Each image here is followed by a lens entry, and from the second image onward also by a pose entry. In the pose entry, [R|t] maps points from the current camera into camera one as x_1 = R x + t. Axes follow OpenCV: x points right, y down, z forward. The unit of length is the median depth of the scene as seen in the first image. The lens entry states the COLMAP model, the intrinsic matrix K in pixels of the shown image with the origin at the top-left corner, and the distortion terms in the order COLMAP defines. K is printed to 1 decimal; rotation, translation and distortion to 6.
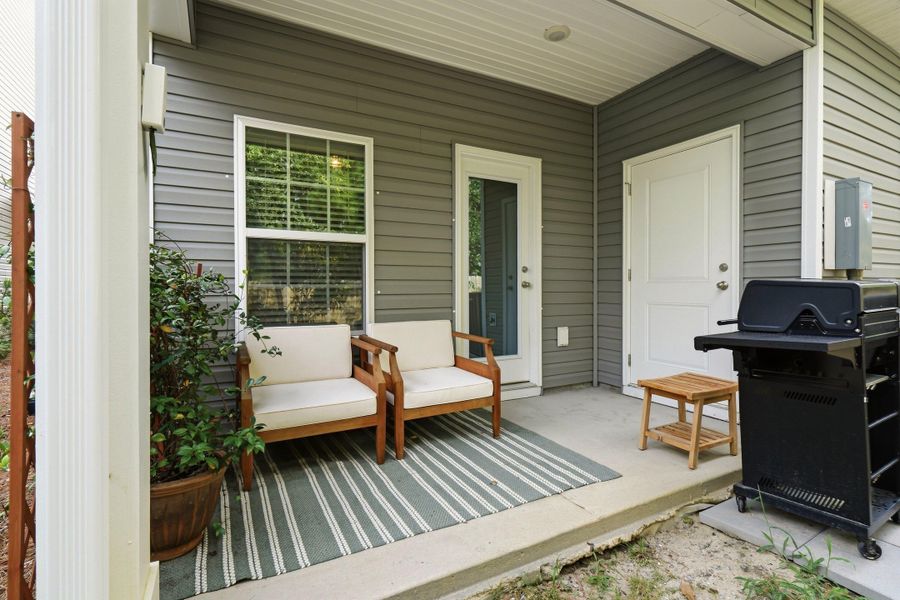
lens RADIAL K [[419.2, 0, 447.1], [0, 419.2, 295.9], [0, 0, 1]] dist [0.006324, 0.001366]
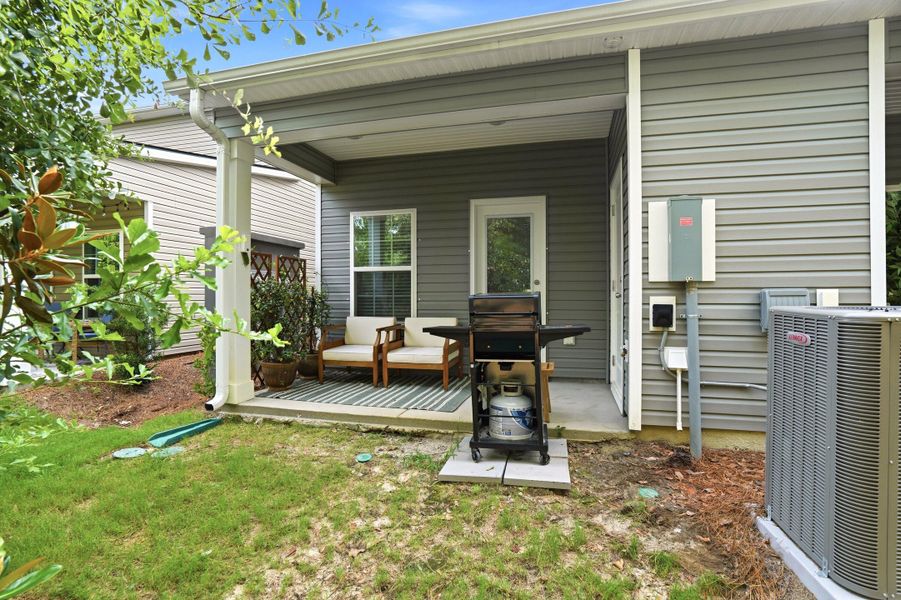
lens RADIAL K [[419.6, 0, 451.7], [0, 419.6, 296.1], [0, 0, 1]] dist [0.006324, 0.001366]
pose [[0.744664, 0.002111, -0.667436, 1.070841], [-0.012232, 0.999870, -0.010486, -0.005925], [0.667327, 0.015973, 0.744594, -0.164864]]
